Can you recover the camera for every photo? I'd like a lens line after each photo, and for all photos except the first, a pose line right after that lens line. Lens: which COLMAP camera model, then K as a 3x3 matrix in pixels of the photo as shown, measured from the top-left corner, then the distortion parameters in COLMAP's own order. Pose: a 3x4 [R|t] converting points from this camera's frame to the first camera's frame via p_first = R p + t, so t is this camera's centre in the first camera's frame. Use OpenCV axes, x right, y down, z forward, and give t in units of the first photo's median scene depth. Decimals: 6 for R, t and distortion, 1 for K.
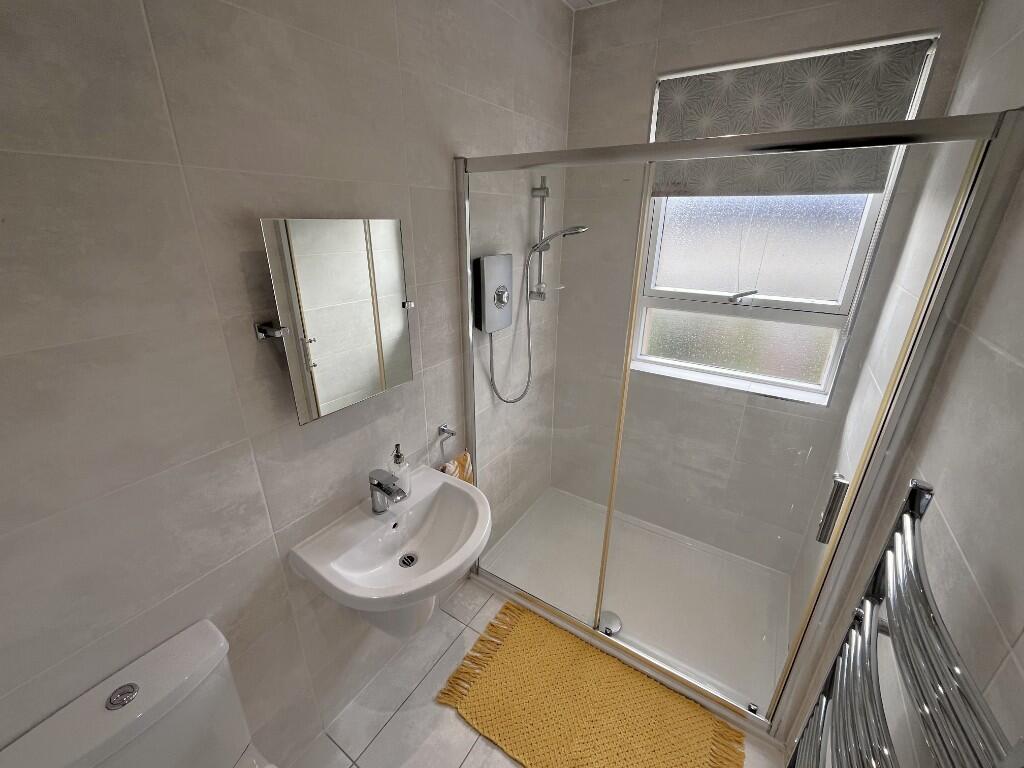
lens RADIAL K [[415.9, 0, 514.3], [0, 415.9, 383.2], [0, 0, 1]] dist [-0.004767, -0.000100]
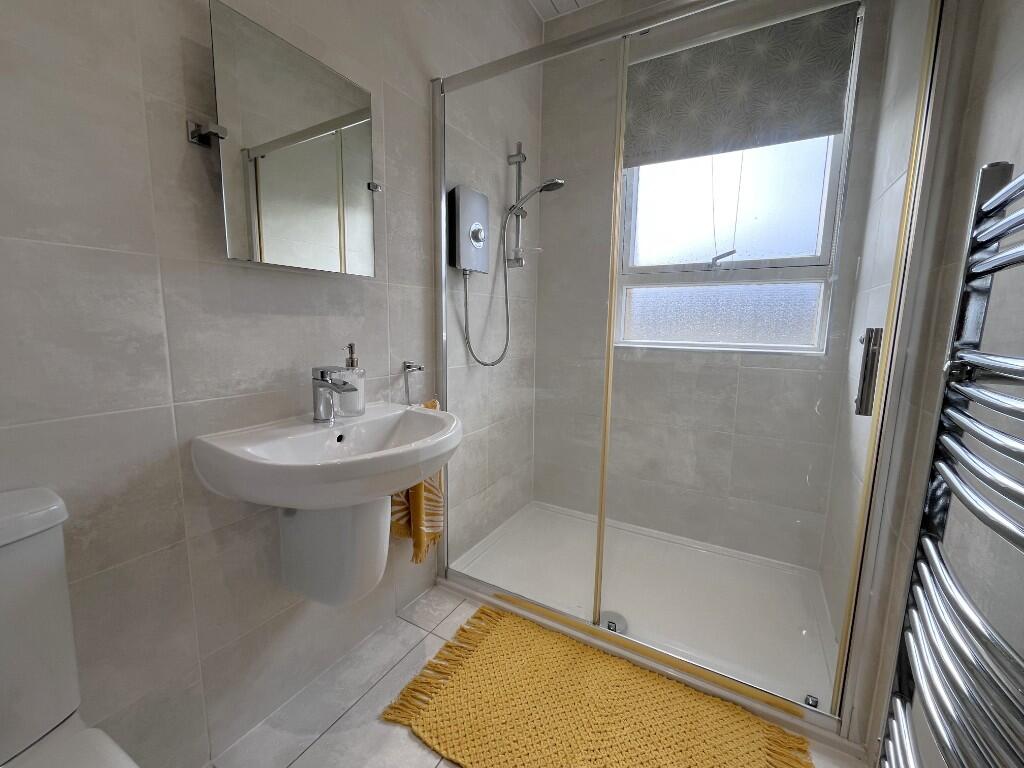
lens RADIAL K [[415.9, 0, 514.0], [0, 415.9, 385.3], [0, 0, 1]] dist [-0.004767, -0.000100]
pose [[0.998618, -0.002209, 0.052503, 0.002427], [0.014242, 0.973100, -0.229942, 0.355845], [-0.050583, 0.230372, 0.971787, 0.154466]]
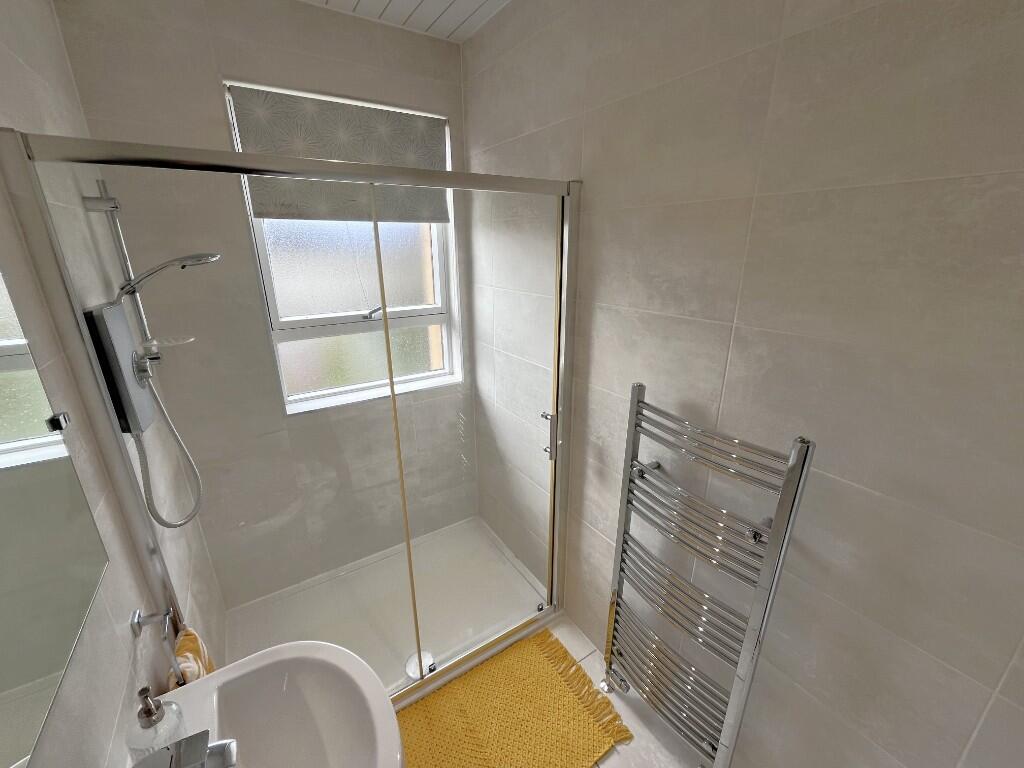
lens RADIAL K [[415.9, 0, 512.6], [0, 415.9, 382.0], [0, 0, 1]] dist [-0.004767, -0.000100]
pose [[0.410675, -0.294451, 0.862928, -0.345343], [0.340401, 0.927503, 0.154486, -0.099222], [-0.845856, 0.230298, 0.481134, 0.249230]]
